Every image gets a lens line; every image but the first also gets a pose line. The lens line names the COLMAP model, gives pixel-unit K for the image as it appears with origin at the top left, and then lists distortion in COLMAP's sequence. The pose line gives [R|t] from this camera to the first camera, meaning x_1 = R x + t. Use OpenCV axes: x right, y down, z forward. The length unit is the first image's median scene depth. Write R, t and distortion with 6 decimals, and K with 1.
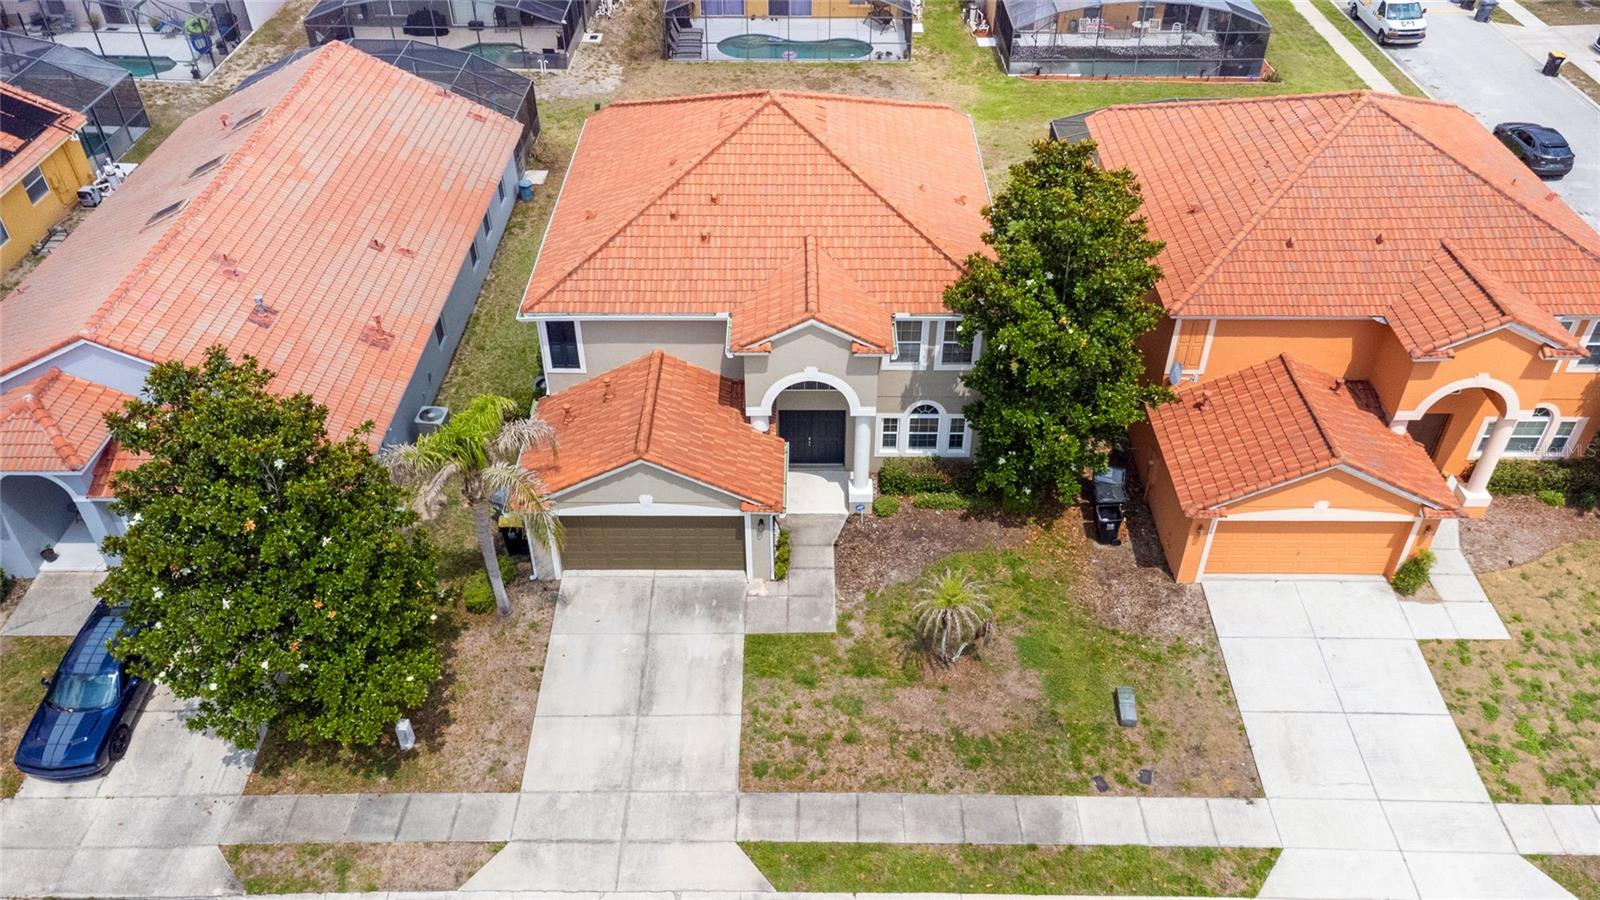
lens RADIAL K [[1218.6, 0, 783.1], [0, 1218.6, 438.7], [0, 0, 1]] dist [0.040991, 0.001540]
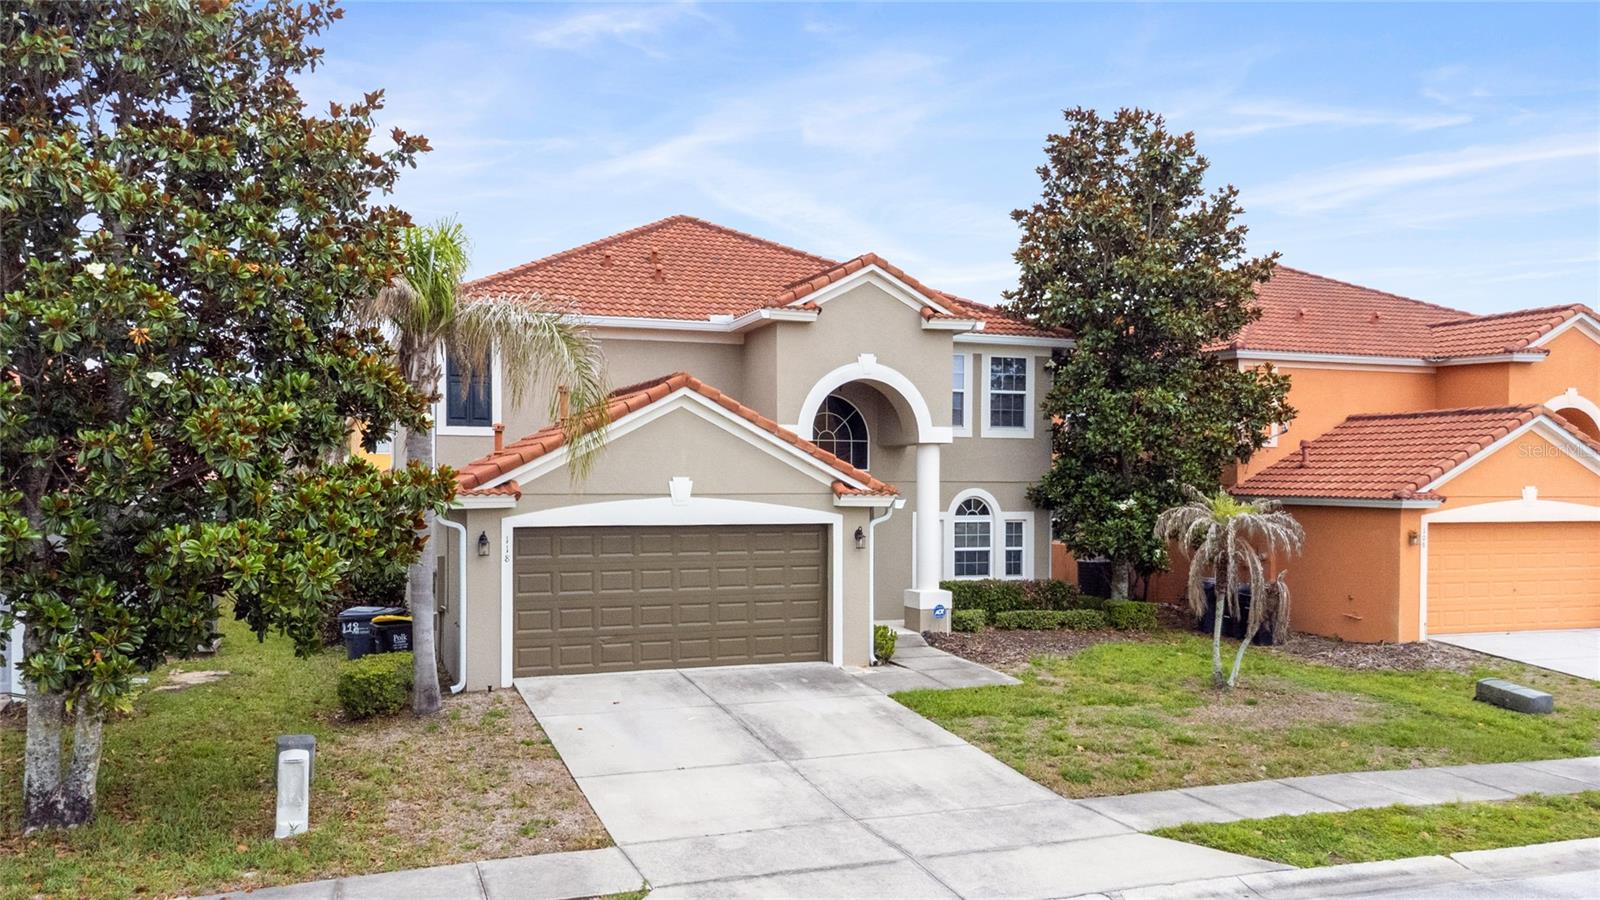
lens RADIAL K [[1245.5, 0, 743.5], [0, 1245.5, 496.6], [0, 0, 1]] dist [0.004179, 0.077657]
pose [[0.938558, 0.007601, 0.345039, -0.315616], [0.205671, 0.790519, -0.576870, 0.440210], [-0.277144, 0.612391, 0.740384, 0.593337]]
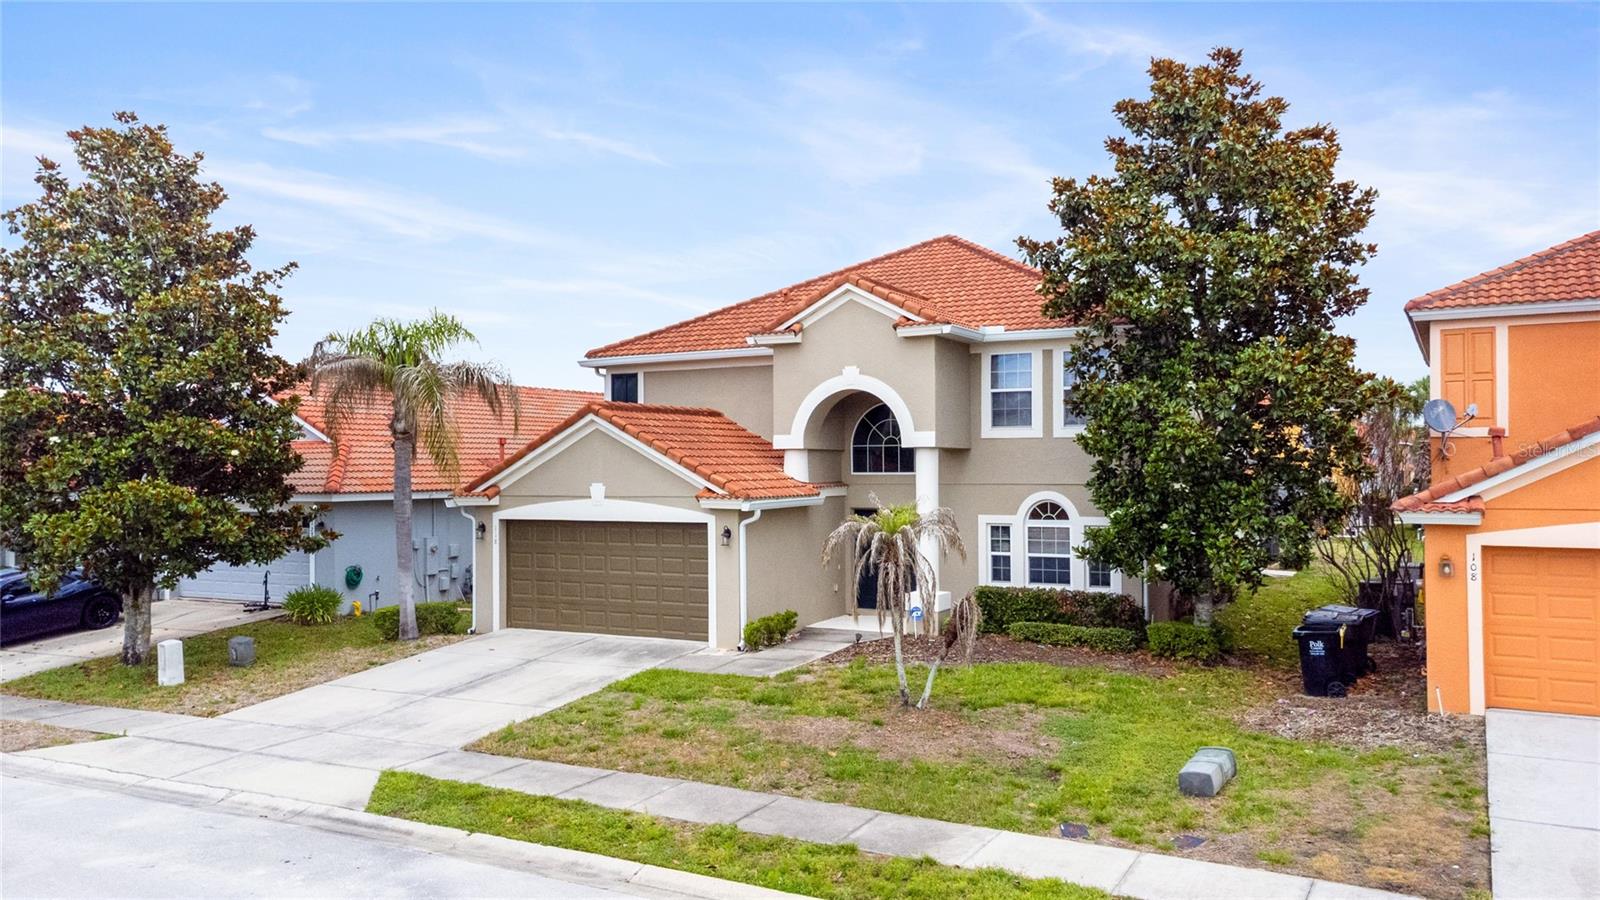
lens RADIAL K [[1218.6, 0, 783.1], [0, 1218.6, 438.7], [0, 0, 1]] dist [0.040991, 0.001540]
pose [[0.879161, -0.007394, -0.476468, 0.374532], [-0.299629, 0.768913, -0.564796, 0.449996], [0.370539, 0.639311, 0.673783, 0.556151]]
